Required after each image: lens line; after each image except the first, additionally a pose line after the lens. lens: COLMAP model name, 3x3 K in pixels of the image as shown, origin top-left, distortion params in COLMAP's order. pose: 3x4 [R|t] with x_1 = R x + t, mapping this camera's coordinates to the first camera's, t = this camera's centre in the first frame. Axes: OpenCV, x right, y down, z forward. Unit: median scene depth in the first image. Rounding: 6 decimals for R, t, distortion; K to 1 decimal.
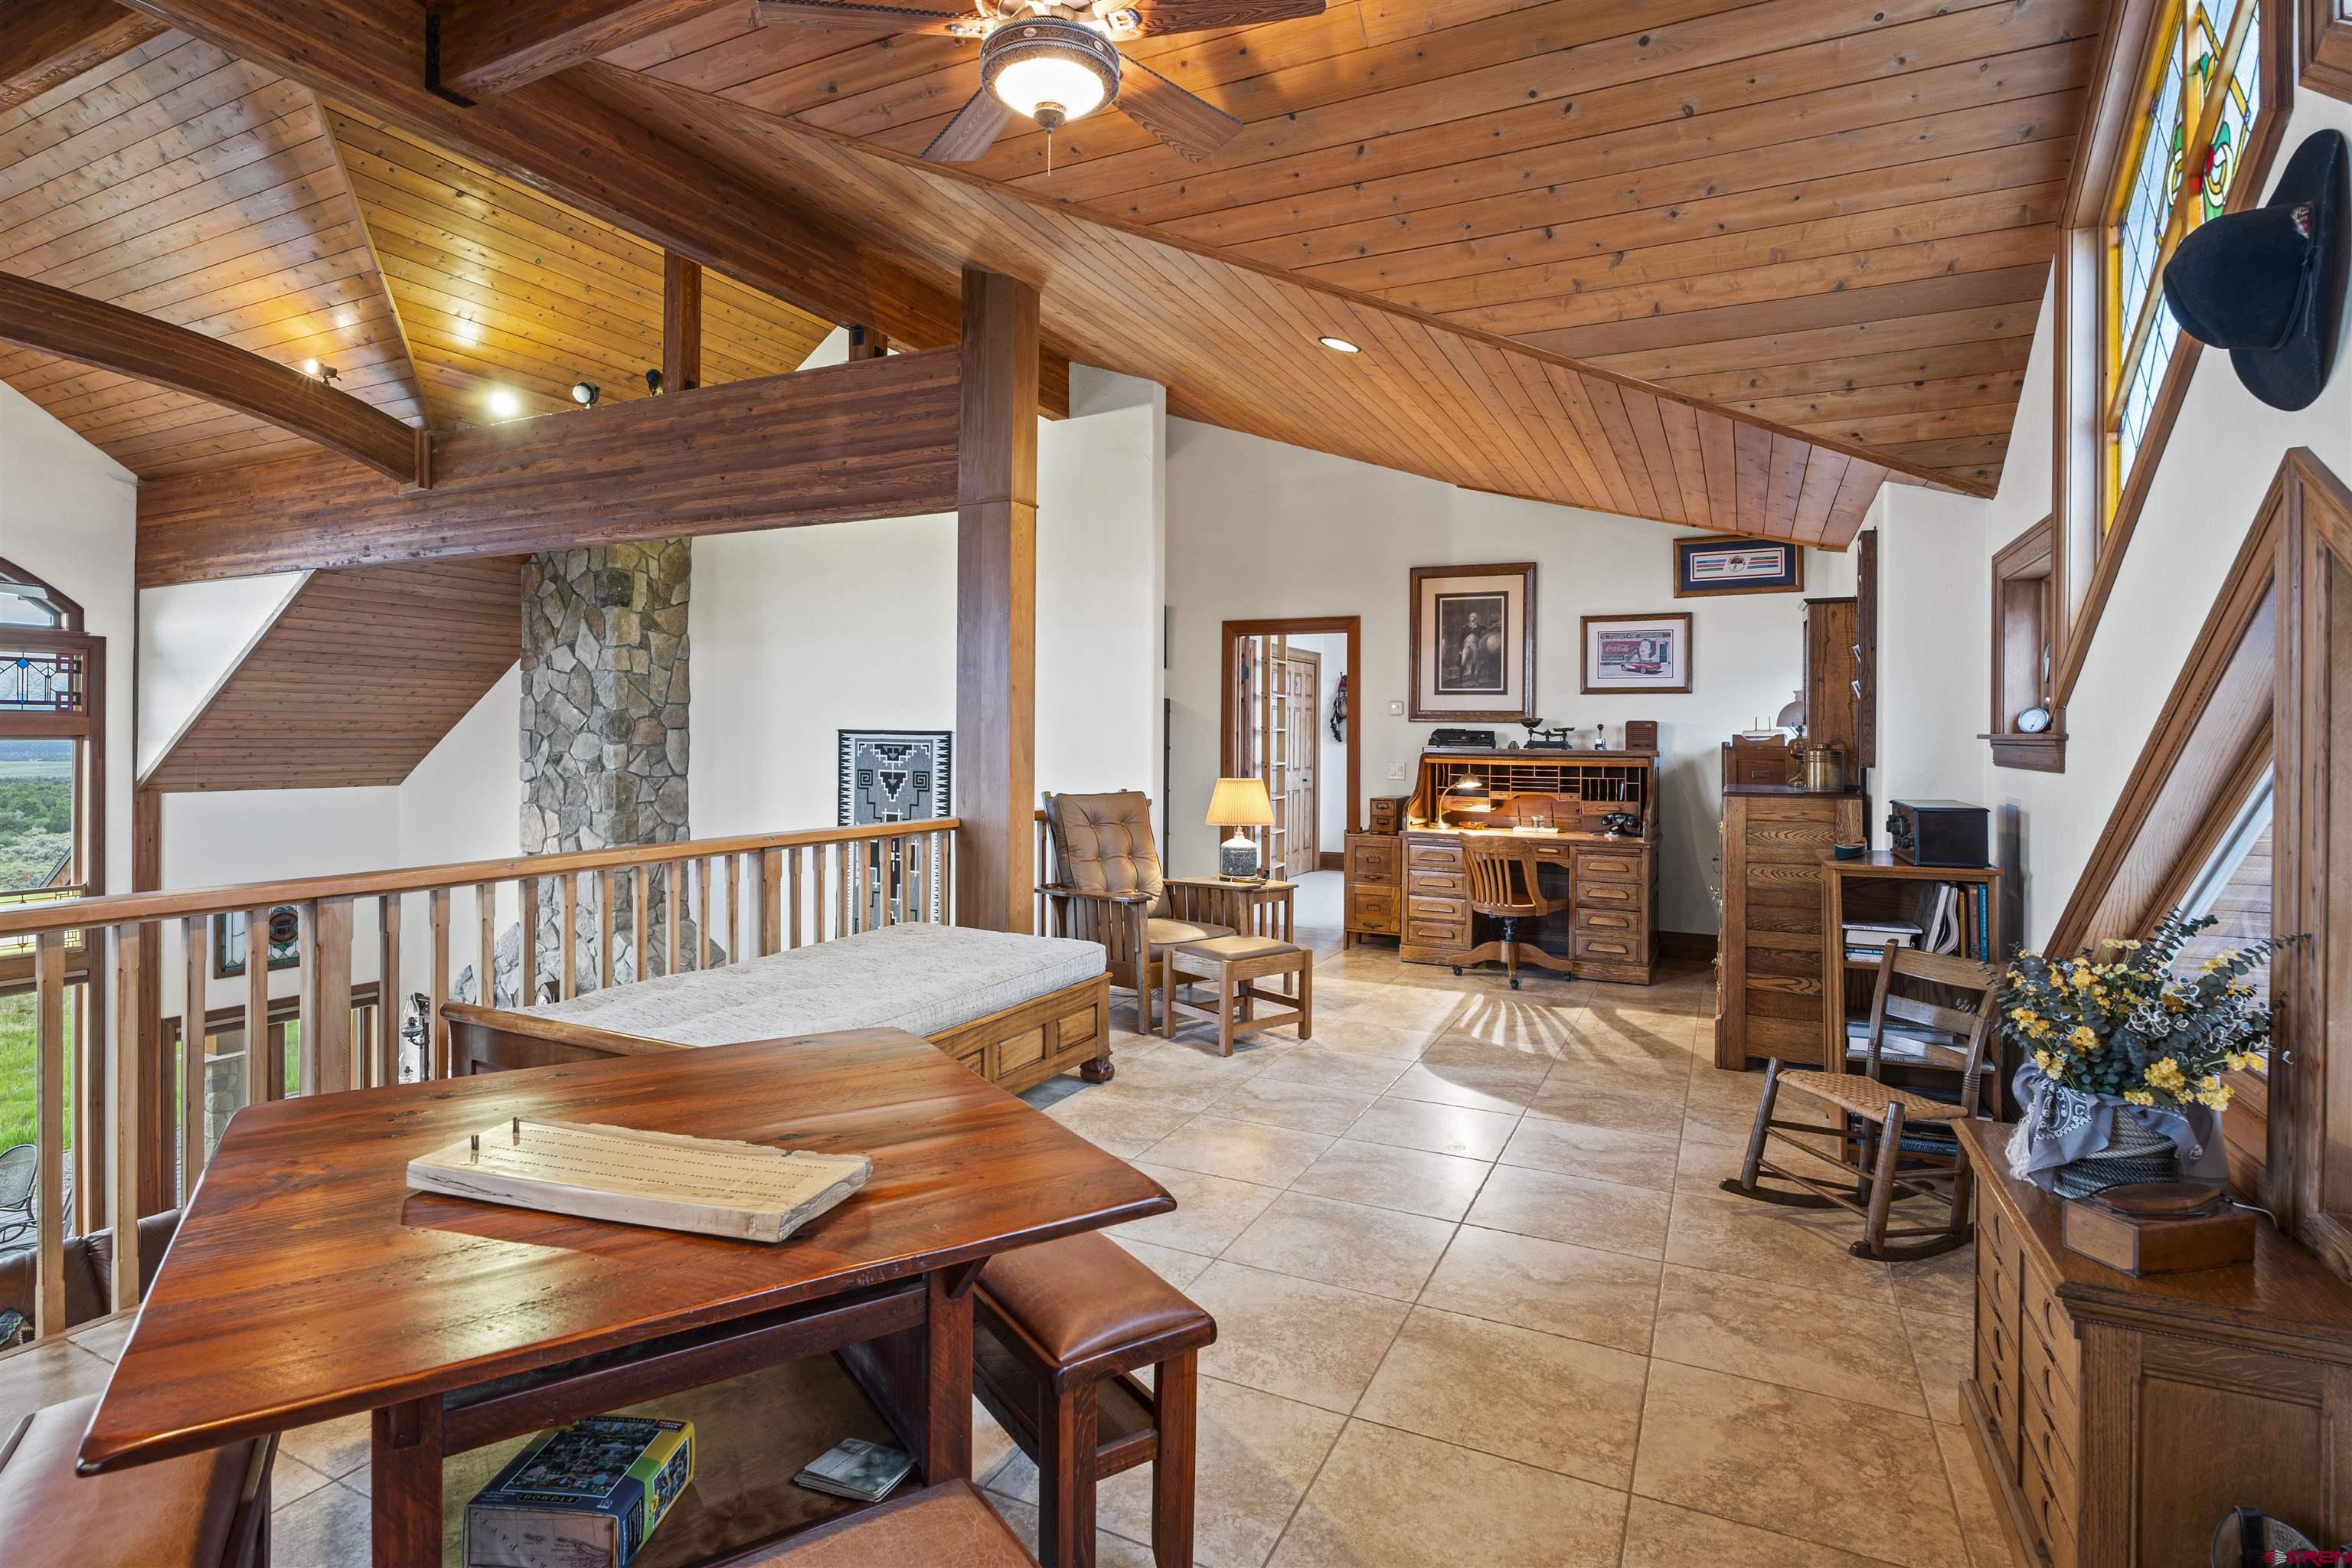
lens RADIAL K [[1140.5, 0, 1149.3], [0, 1140.5, 744.1], [0, 0, 1]] dist [-0.002127, -0.000598]
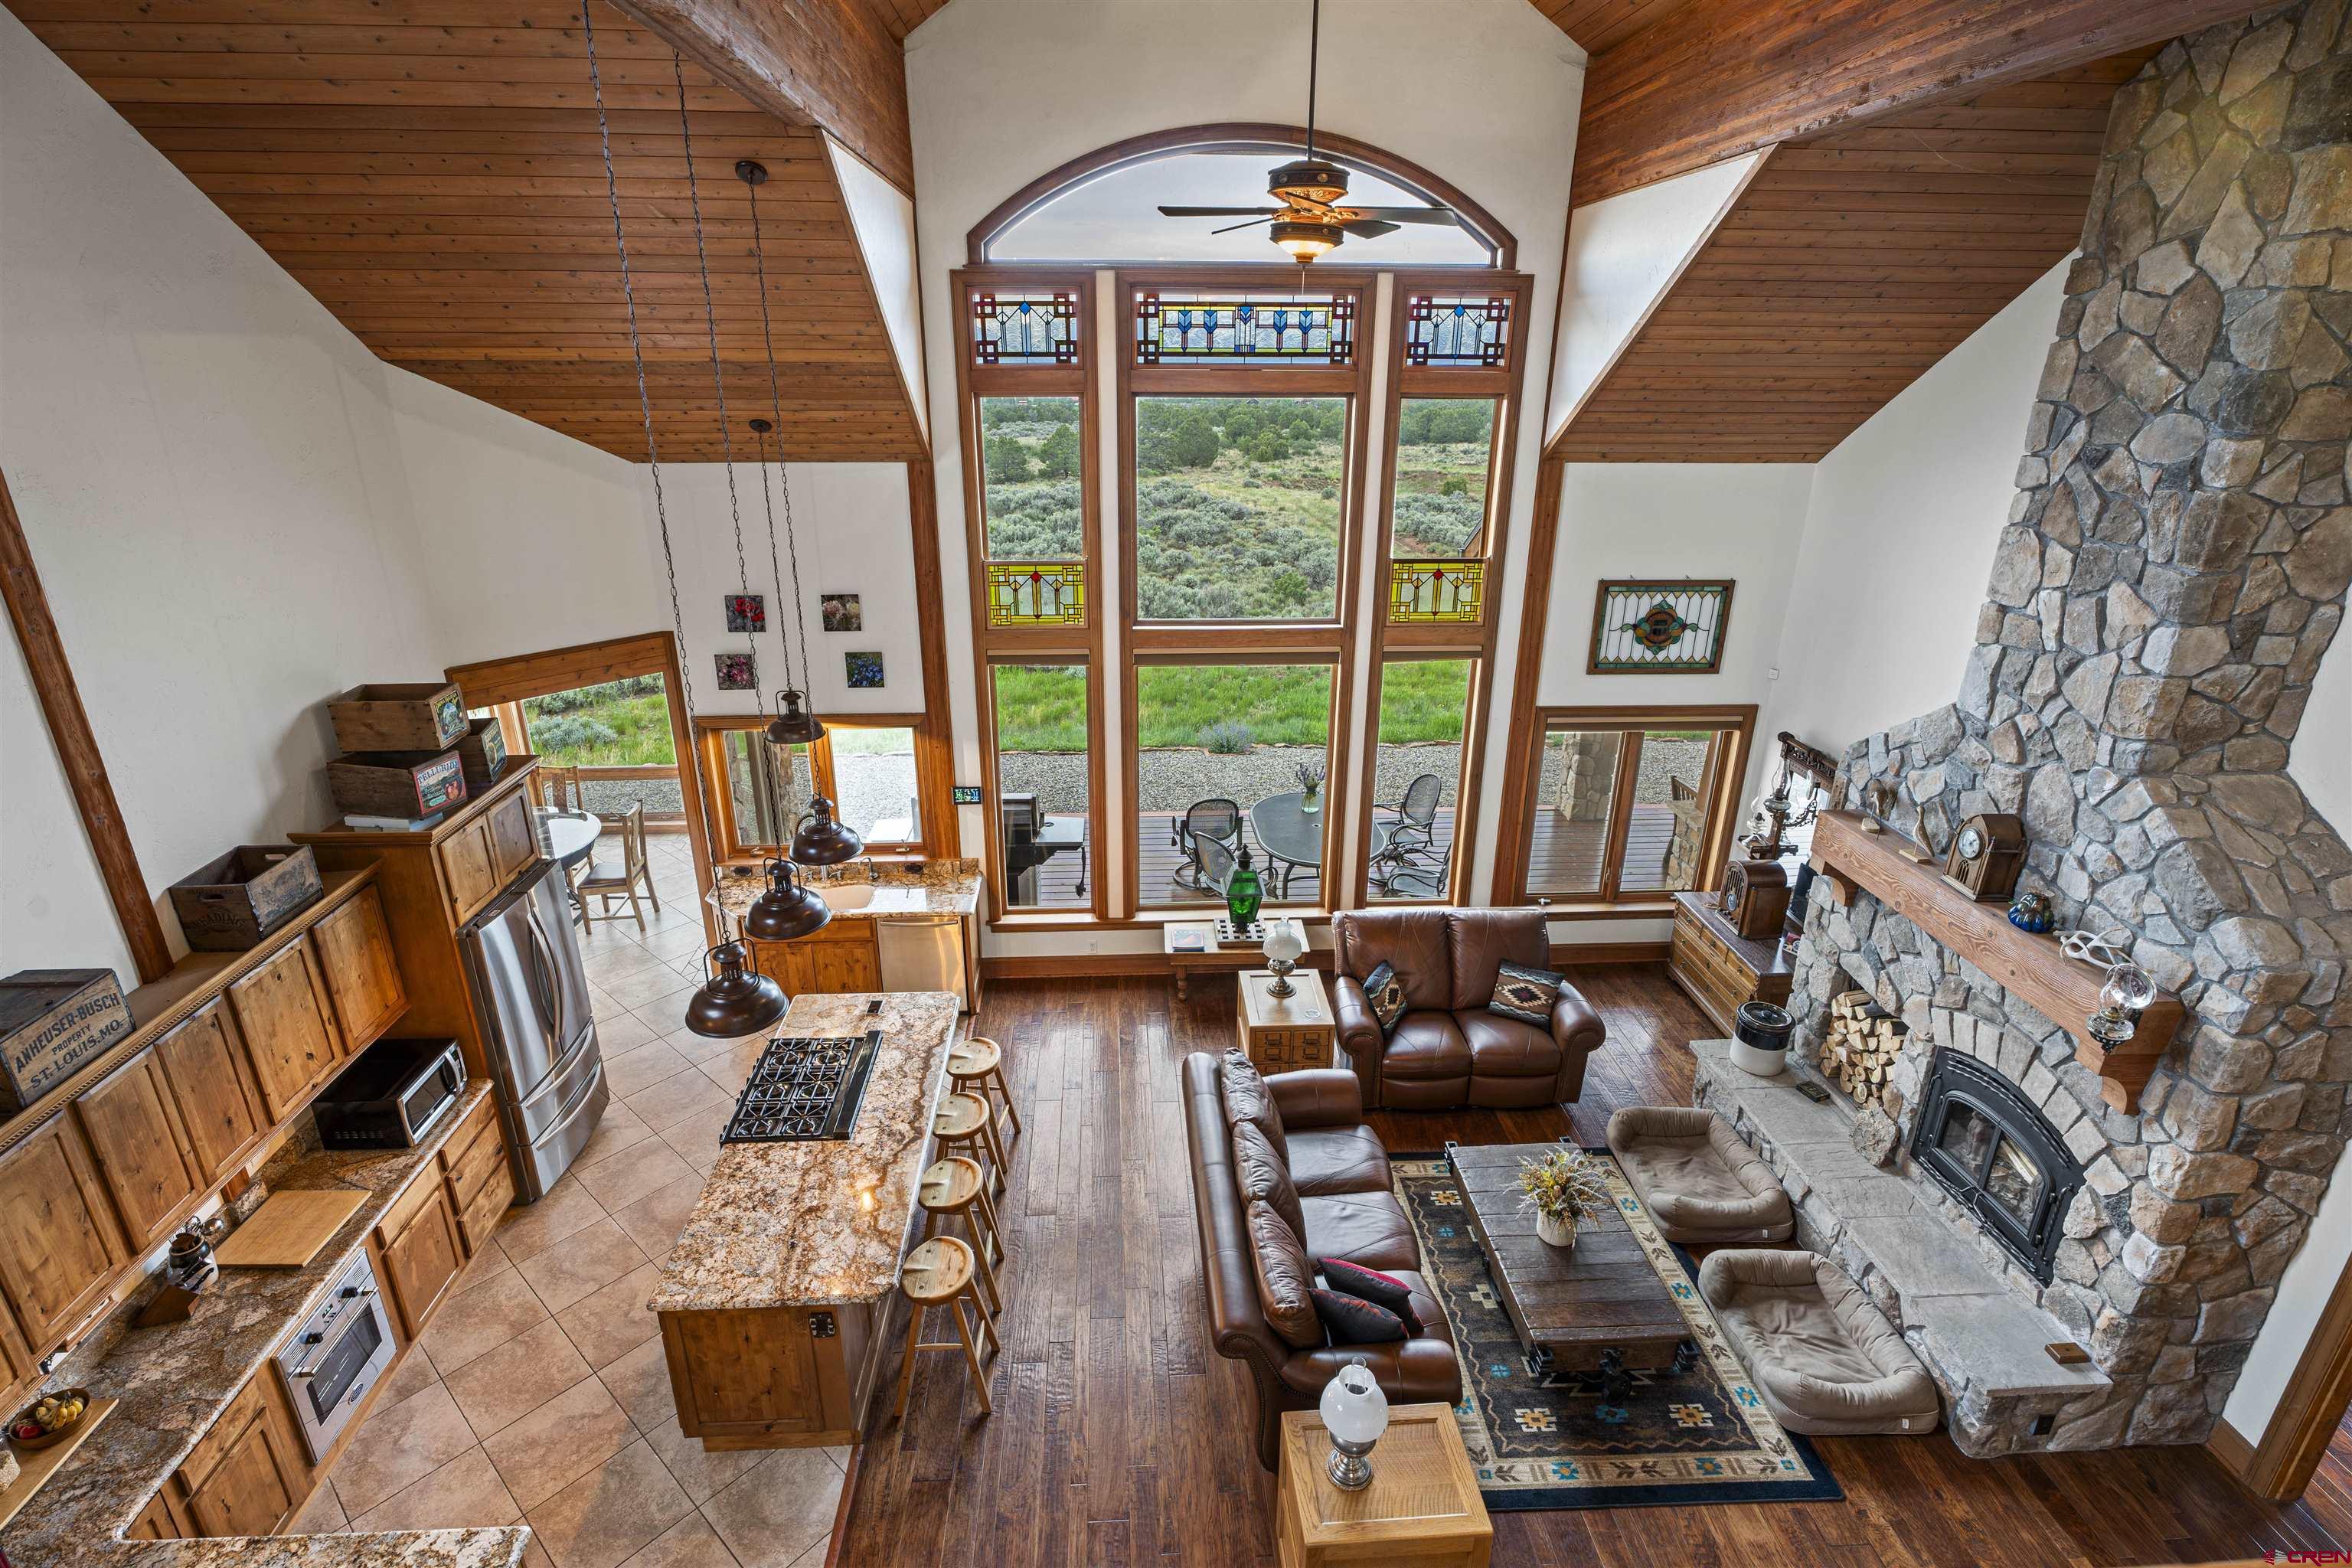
lens RADIAL K [[1140.5, 0, 1180.5], [0, 1140.5, 773.8], [0, 0, 1]] dist [-0.002127, -0.000598]
pose [[0.497198, 0.296867, -0.815269, -0.236479], [-0.007639, 0.941104, 0.338030, -0.028110], [0.867604, -0.161840, 0.470183, 0.303269]]
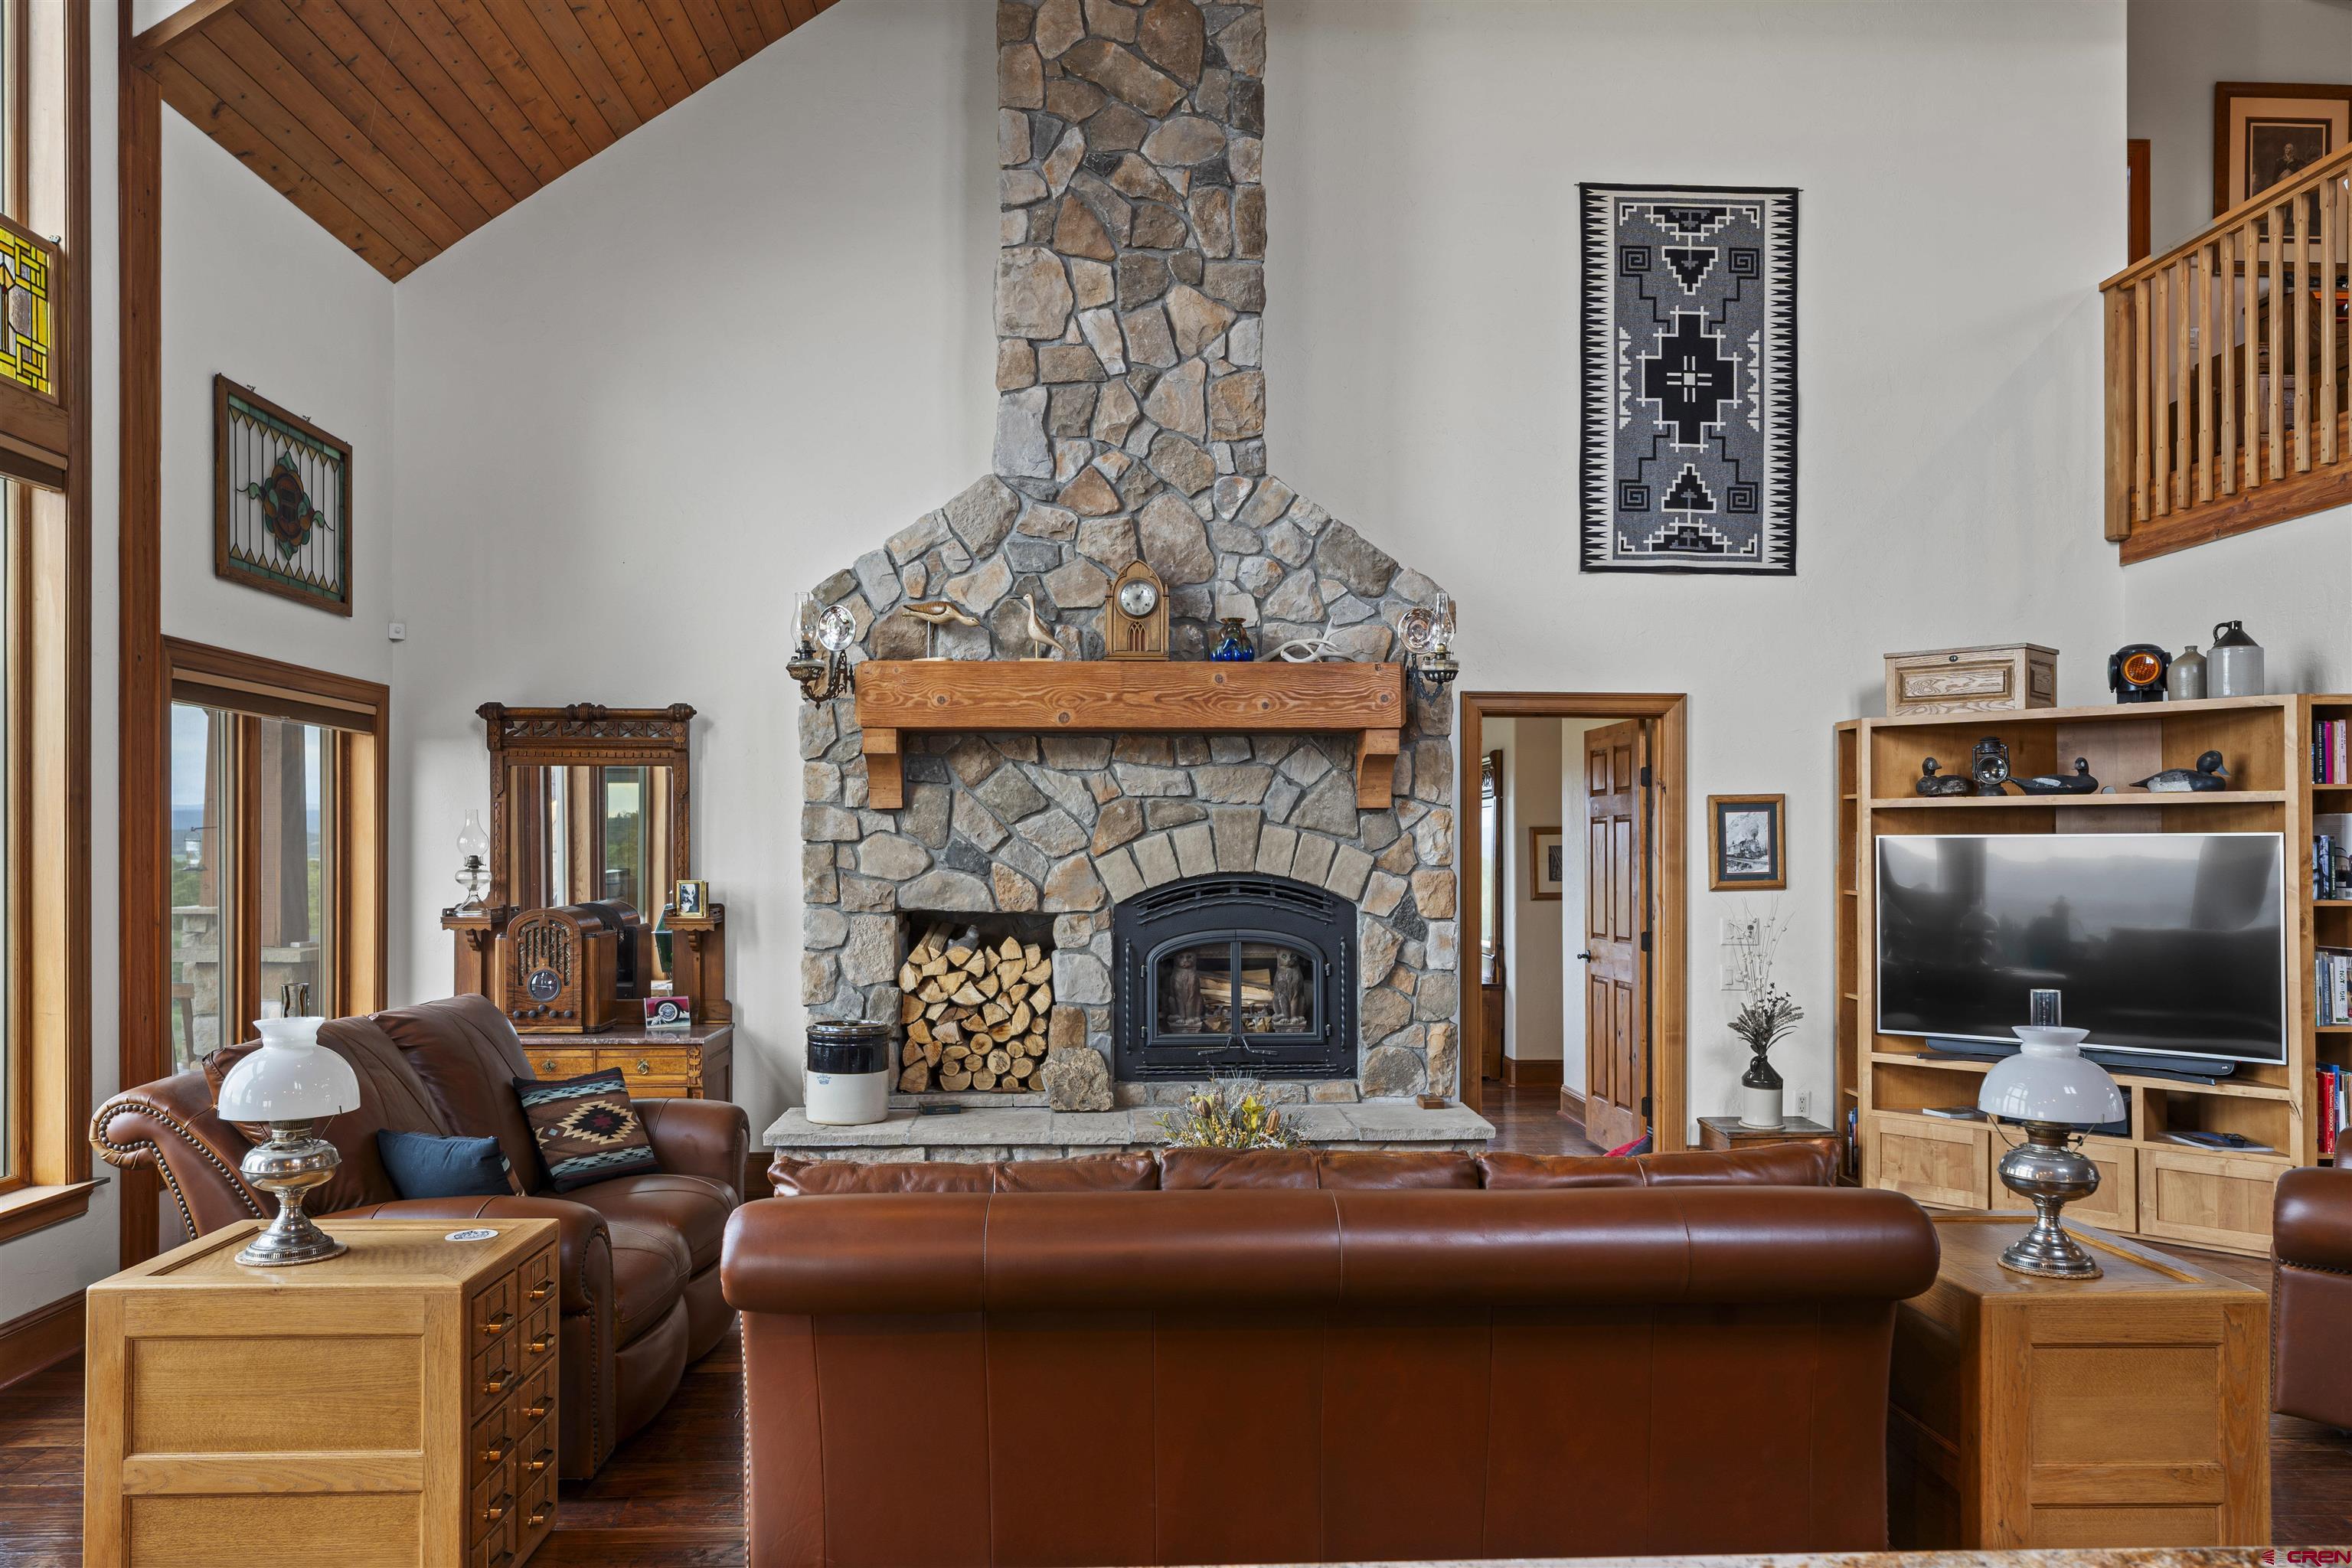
lens RADIAL K [[1602.7, 0, 1181.5], [0, 1602.7, 796.5], [0, 0, 1]] dist [-0.011977, 0.002770]
pose [[0.877766, 0.000211, 0.479090, -0.863756], [0.010677, 0.999743, -0.020003, 0.330623], [-0.478971, 0.022673, 0.877538, 0.338638]]
